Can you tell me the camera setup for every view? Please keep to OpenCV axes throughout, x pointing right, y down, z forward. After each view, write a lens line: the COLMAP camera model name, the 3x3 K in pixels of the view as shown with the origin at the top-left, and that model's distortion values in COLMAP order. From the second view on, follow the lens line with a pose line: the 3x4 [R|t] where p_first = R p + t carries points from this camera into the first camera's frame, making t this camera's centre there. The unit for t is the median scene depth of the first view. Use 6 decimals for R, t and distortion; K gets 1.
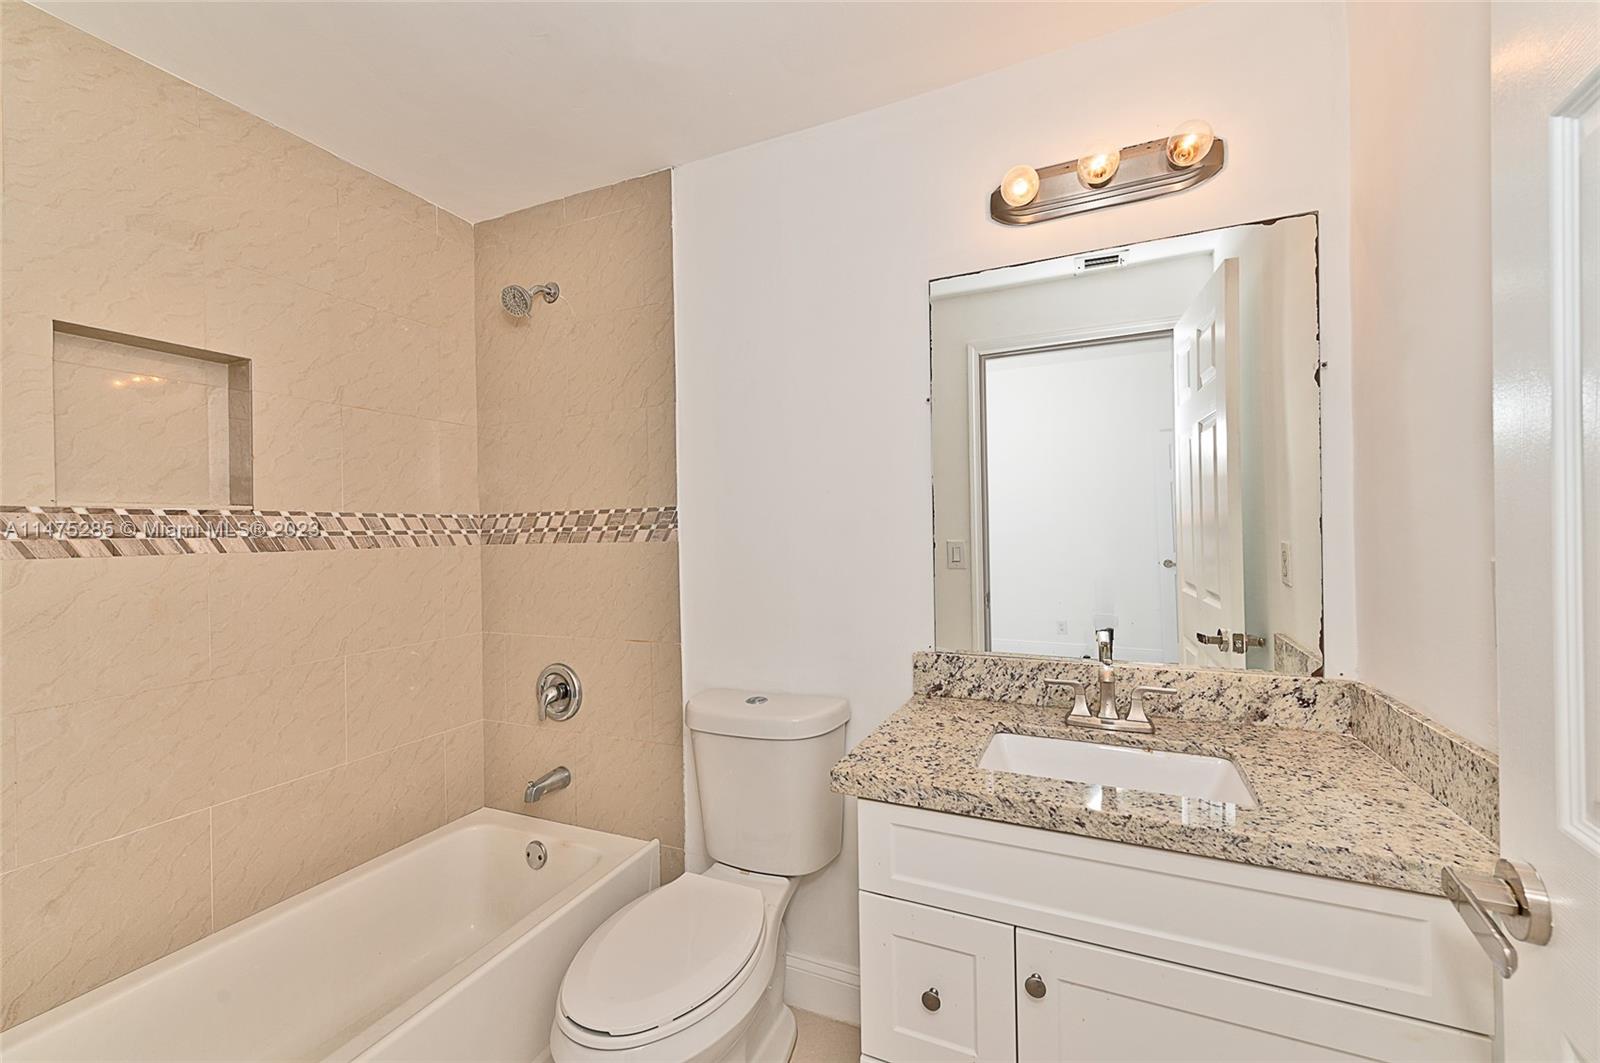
lens RADIAL K [[664.7, 0, 796.4], [0, 664.7, 526.5], [0, 0, 1]] dist [0.003706, 0.000174]
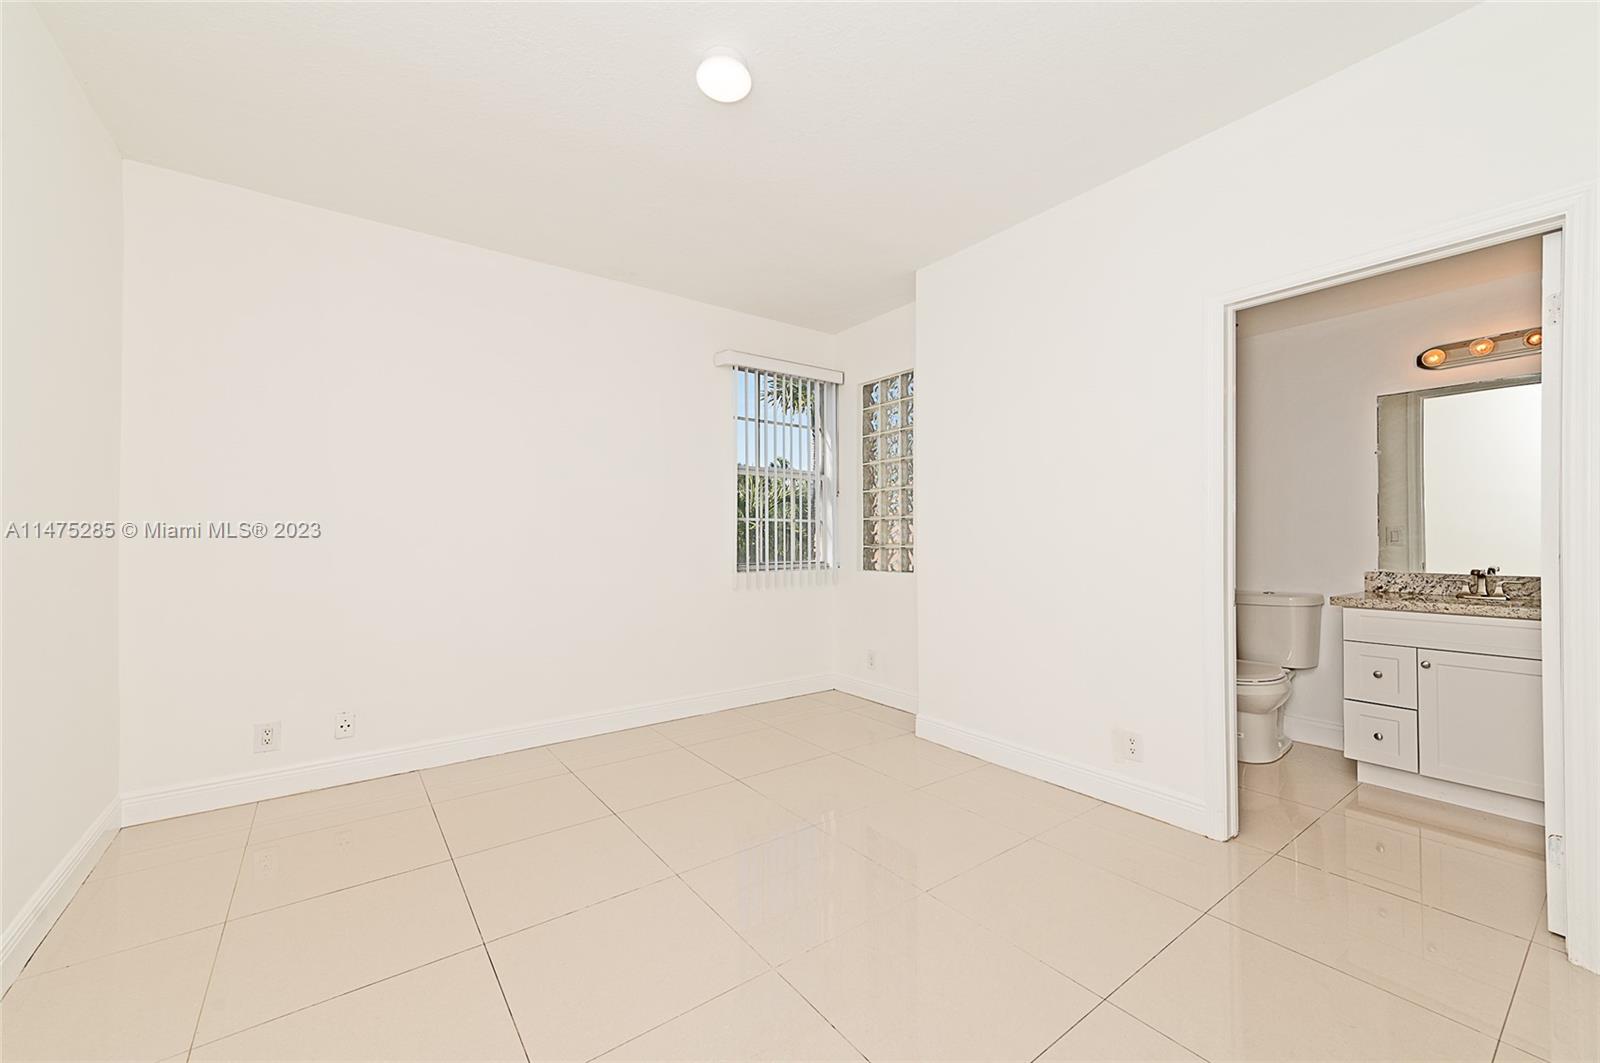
lens RADIAL K [[635.2, 0, 803.9], [0, 635.2, 525.7], [0, 0, 1]] dist [0.001771, 0.000090]
pose [[0.869616, 0.009231, -0.493643, -0.386067], [-0.010791, 0.999942, -0.000310, 0.068008], [0.493611, 0.005596, 0.869665, -1.675355]]
